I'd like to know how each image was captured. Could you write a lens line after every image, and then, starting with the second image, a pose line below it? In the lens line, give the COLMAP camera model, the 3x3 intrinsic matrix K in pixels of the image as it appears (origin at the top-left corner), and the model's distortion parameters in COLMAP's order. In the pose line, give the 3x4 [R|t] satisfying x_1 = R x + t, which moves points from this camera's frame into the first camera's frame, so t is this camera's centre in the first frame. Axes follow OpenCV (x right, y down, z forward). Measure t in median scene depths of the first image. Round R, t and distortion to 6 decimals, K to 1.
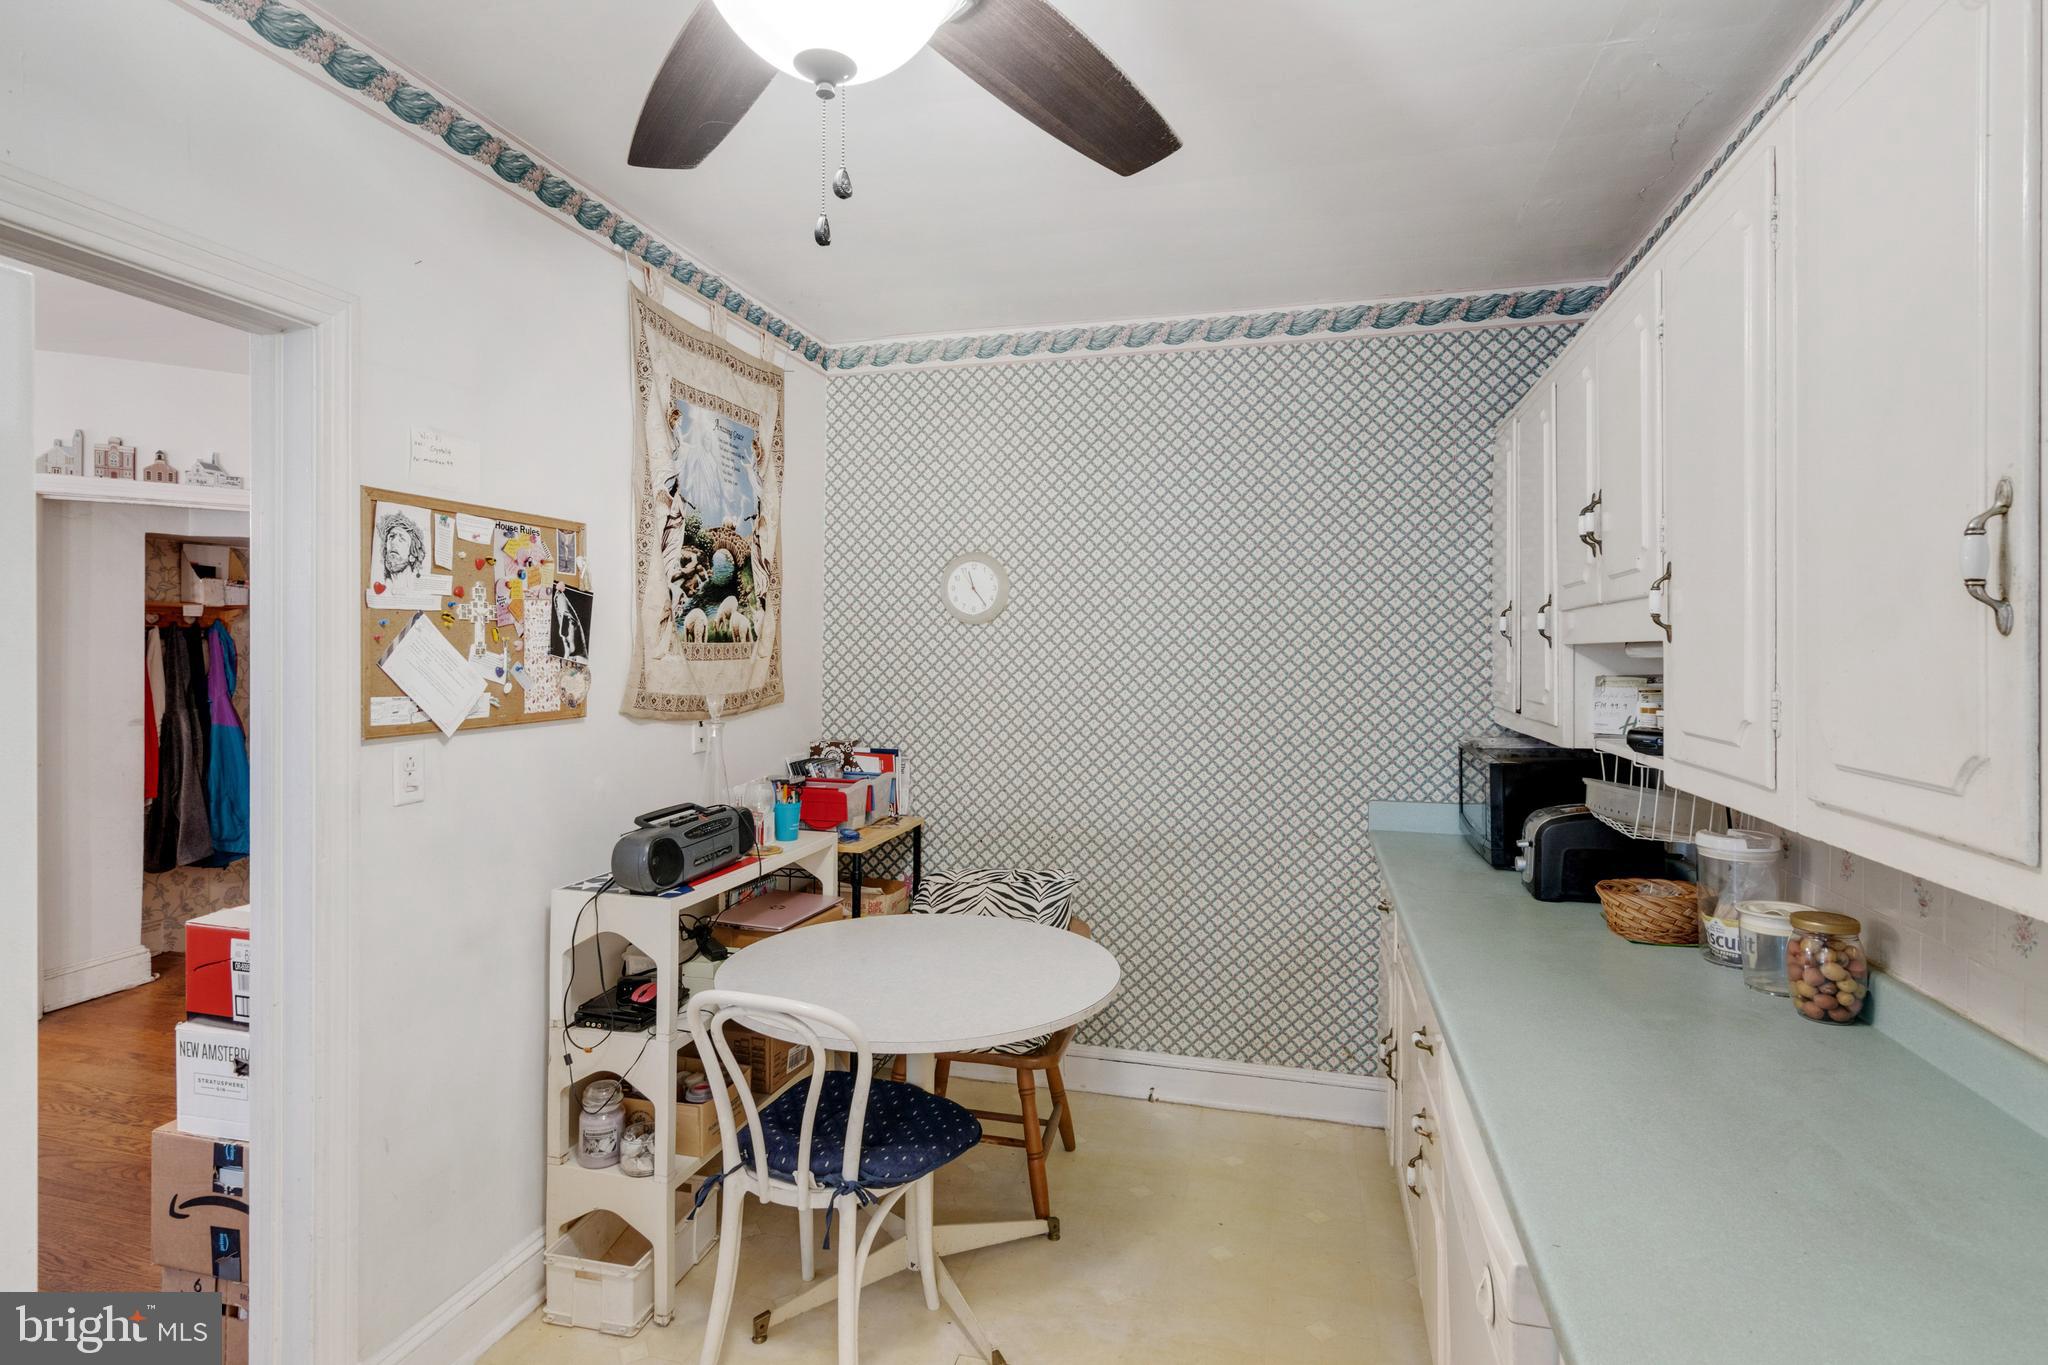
lens RADIAL K [[1043.4, 0, 1019.5], [0, 1043.4, 657.5], [0, 0, 1]] dist [-0.001544, 0.001830]
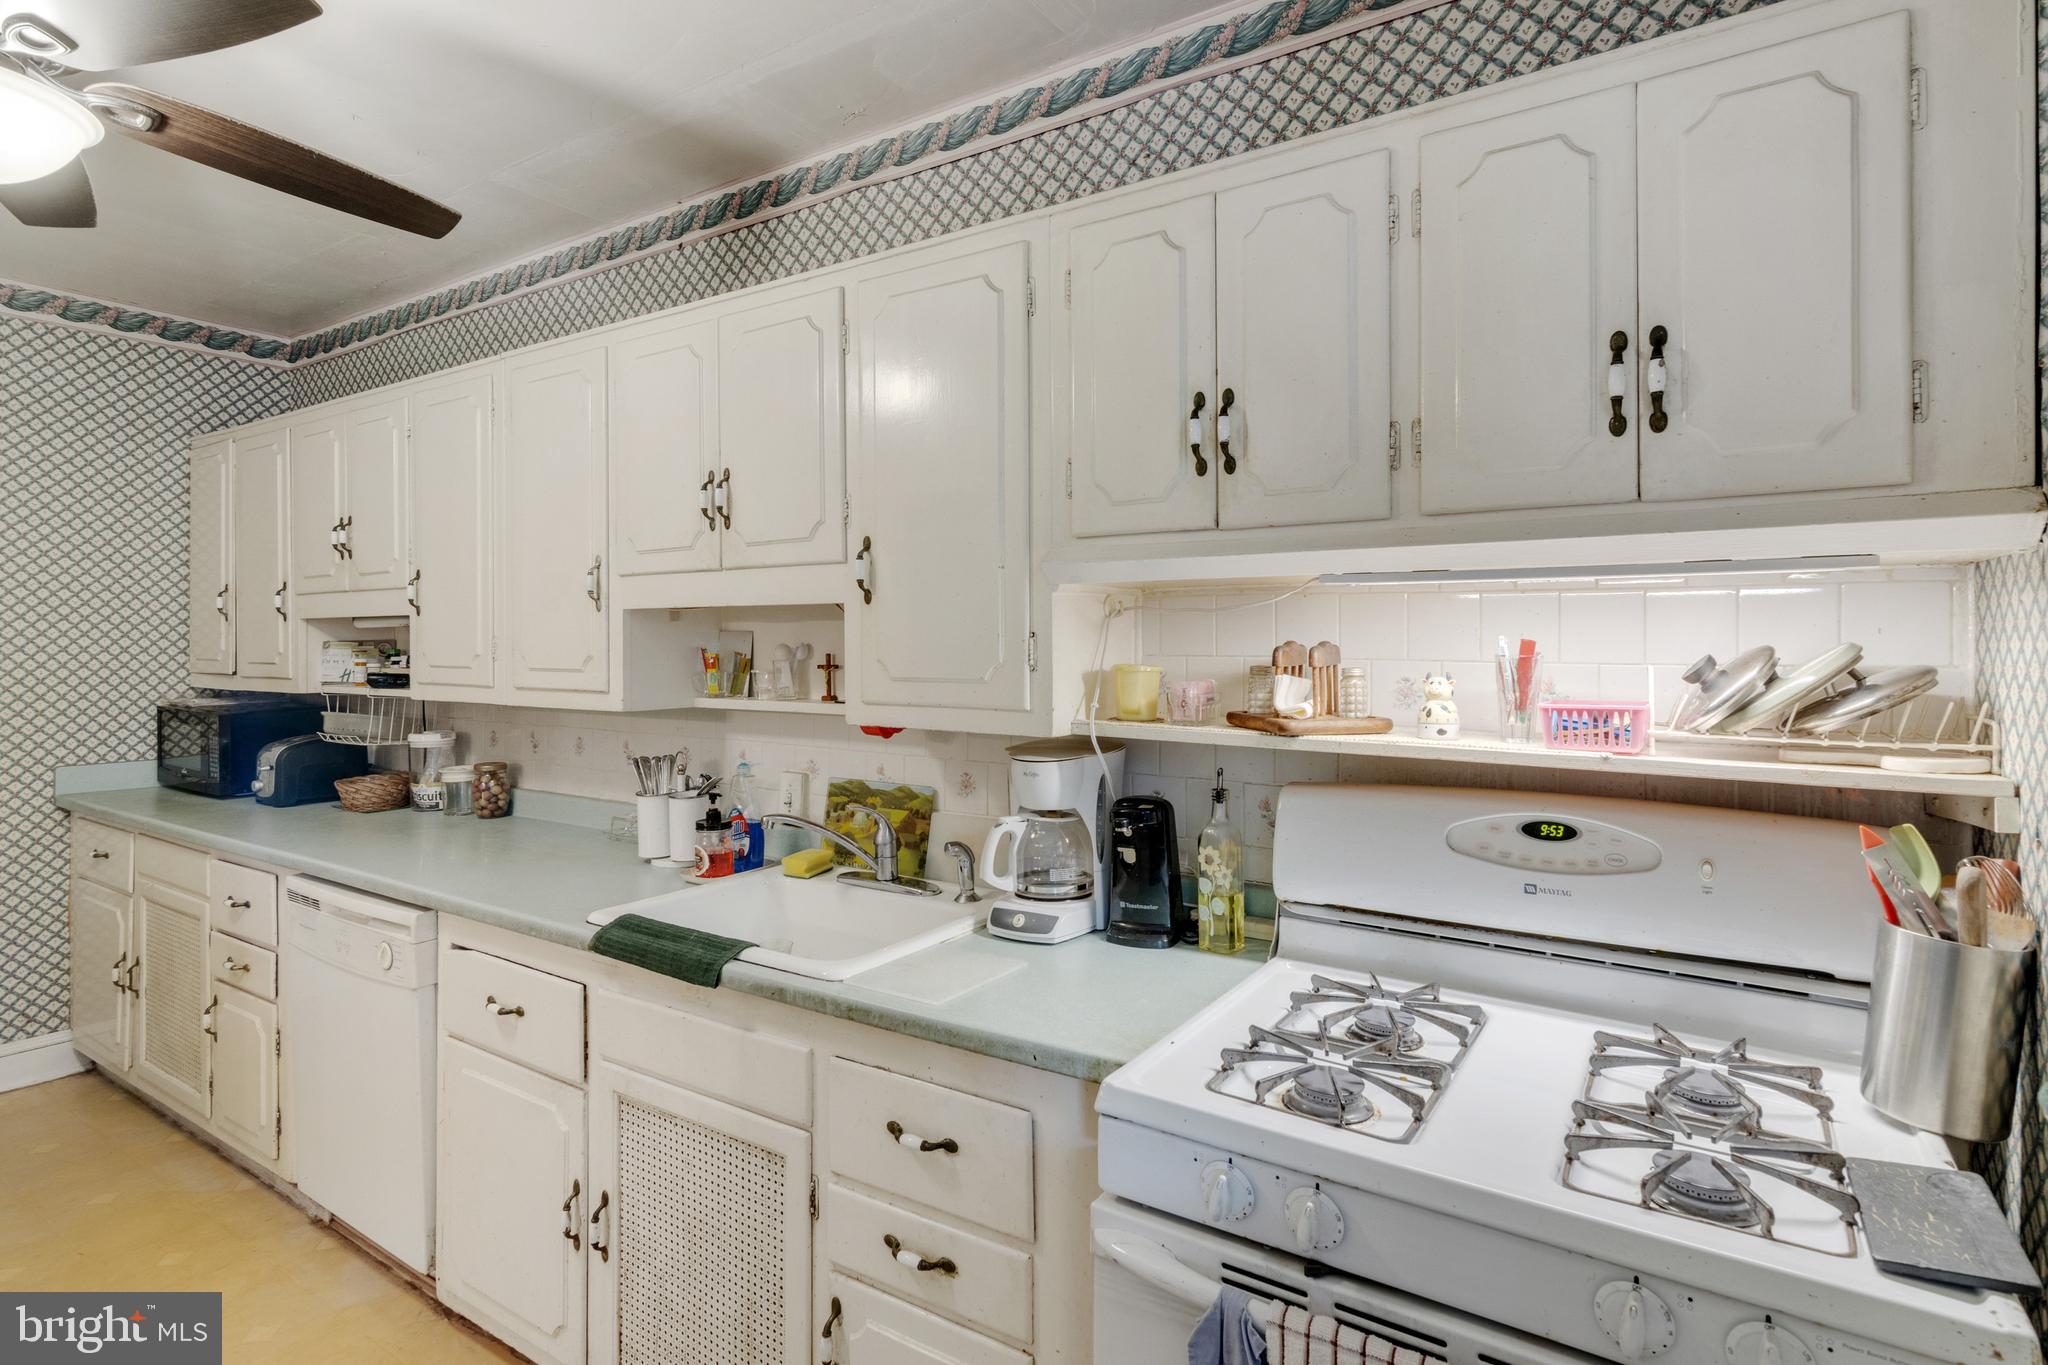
lens RADIAL K [[1043.4, 0, 1021.5], [0, 1043.4, 641.1], [0, 0, 1]] dist [-0.001544, 0.001830]
pose [[0.315345, 0.001239, 0.948976, -0.479324], [0.005350, 0.999981, -0.003083, 0.025964], [-0.948962, 0.006049, 0.315332, -0.339608]]
